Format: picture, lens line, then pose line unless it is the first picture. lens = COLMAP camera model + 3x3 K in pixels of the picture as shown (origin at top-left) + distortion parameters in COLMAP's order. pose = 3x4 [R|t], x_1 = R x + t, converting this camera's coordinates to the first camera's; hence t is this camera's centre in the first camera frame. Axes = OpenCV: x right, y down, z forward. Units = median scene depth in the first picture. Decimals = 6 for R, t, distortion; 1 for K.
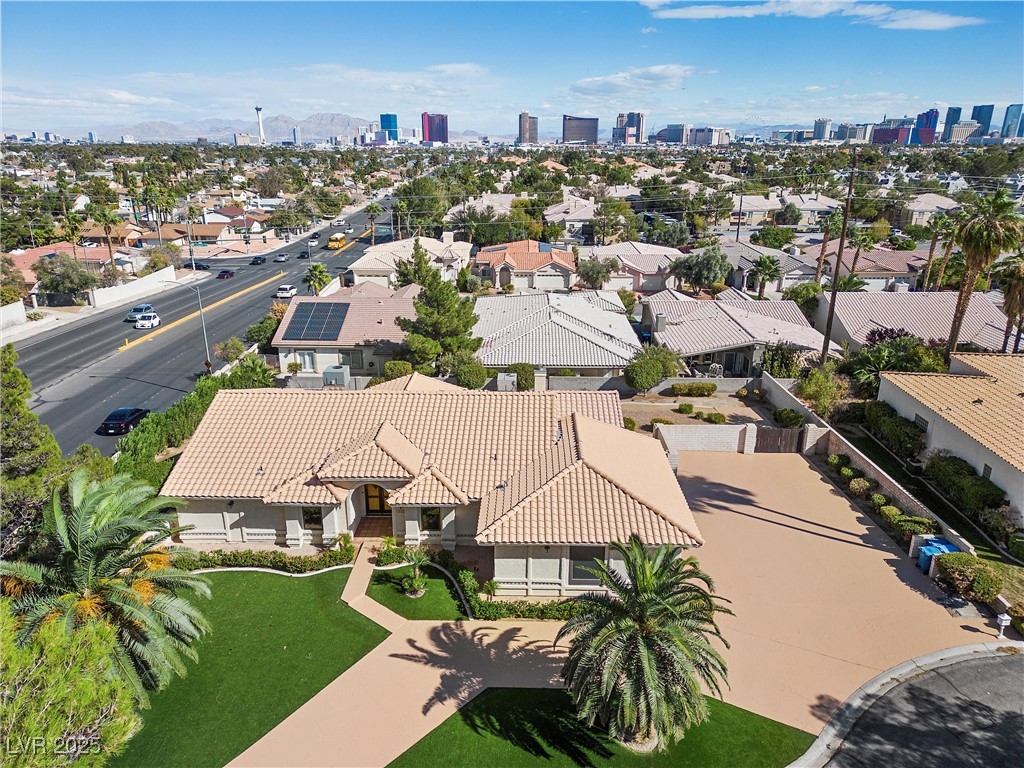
lens RADIAL K [[713.6, 0, 512.0], [0, 713.6, 384.0], [0, 0, 1]] dist [0.070969, -0.067536]
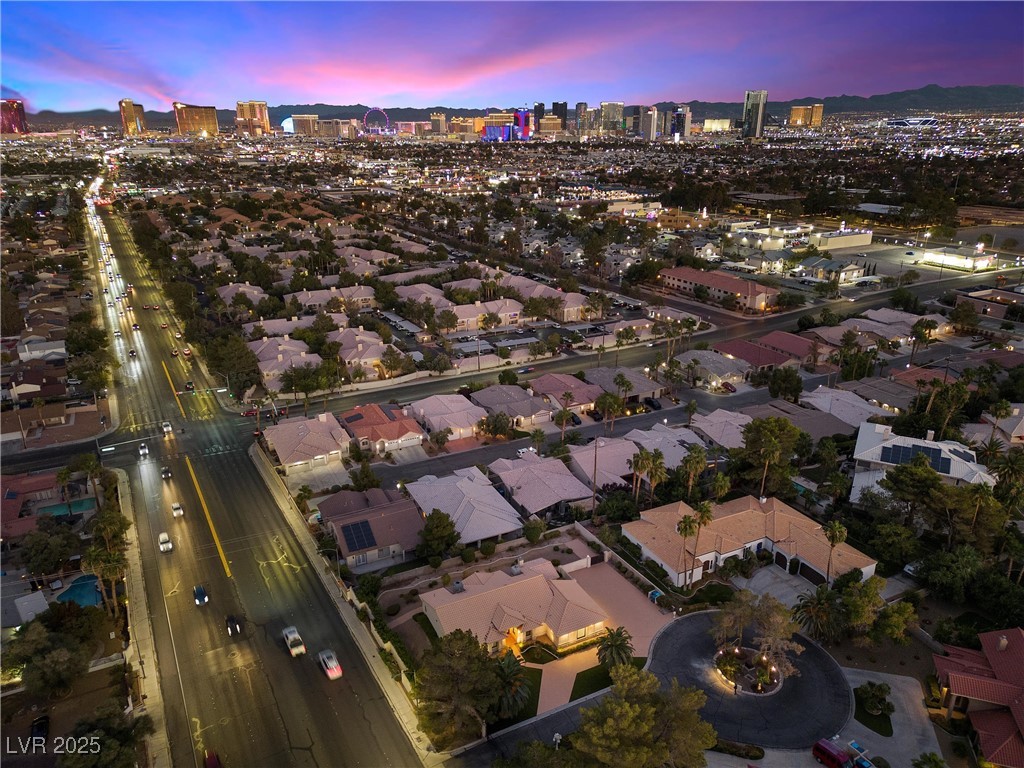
lens RADIAL K [[713.6, 0, 512.0], [0, 713.6, 384.0], [0, 0, 1]] dist [0.070969, -0.067536]
pose [[0.883545, -0.166113, 0.437898, -1.063558], [0.154631, 0.986022, 0.062041, -0.845995], [-0.442083, 0.012897, 0.896881, -1.417622]]
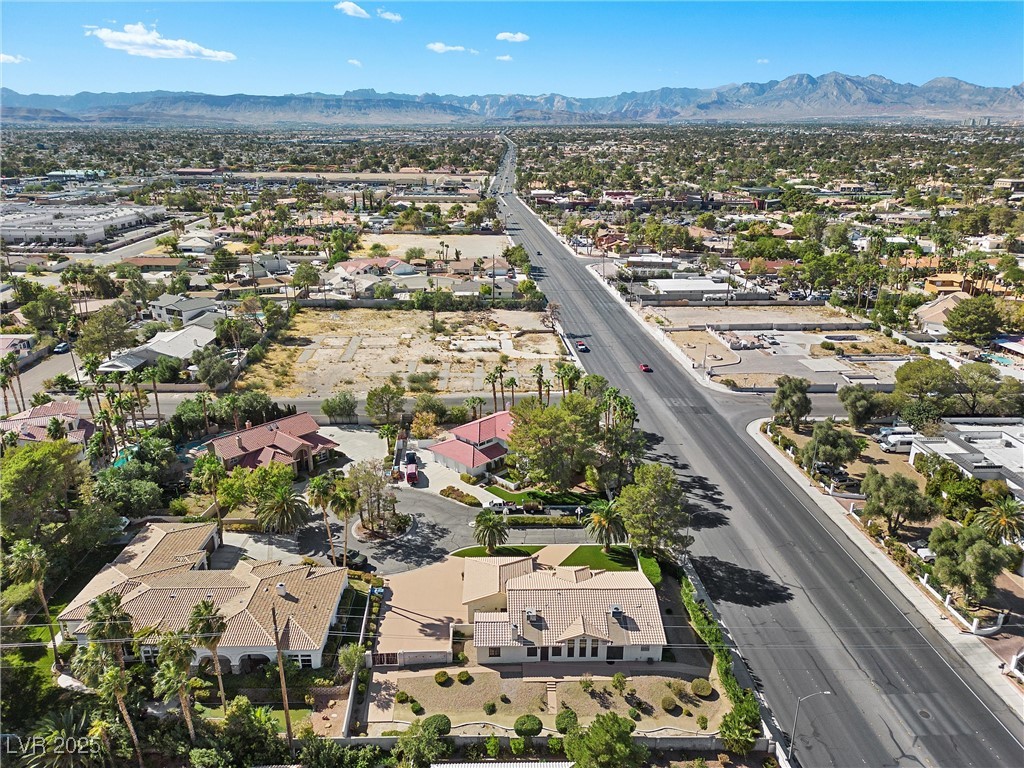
lens RADIAL K [[713.6, 0, 512.0], [0, 713.6, 384.0], [0, 0, 1]] dist [0.070969, -0.067536]
pose [[-0.998944, 0.013591, -0.043899, 0.120443], [-0.016434, 0.786444, 0.617443, -1.601126], [0.042916, 0.617512, -0.785390, 2.014551]]
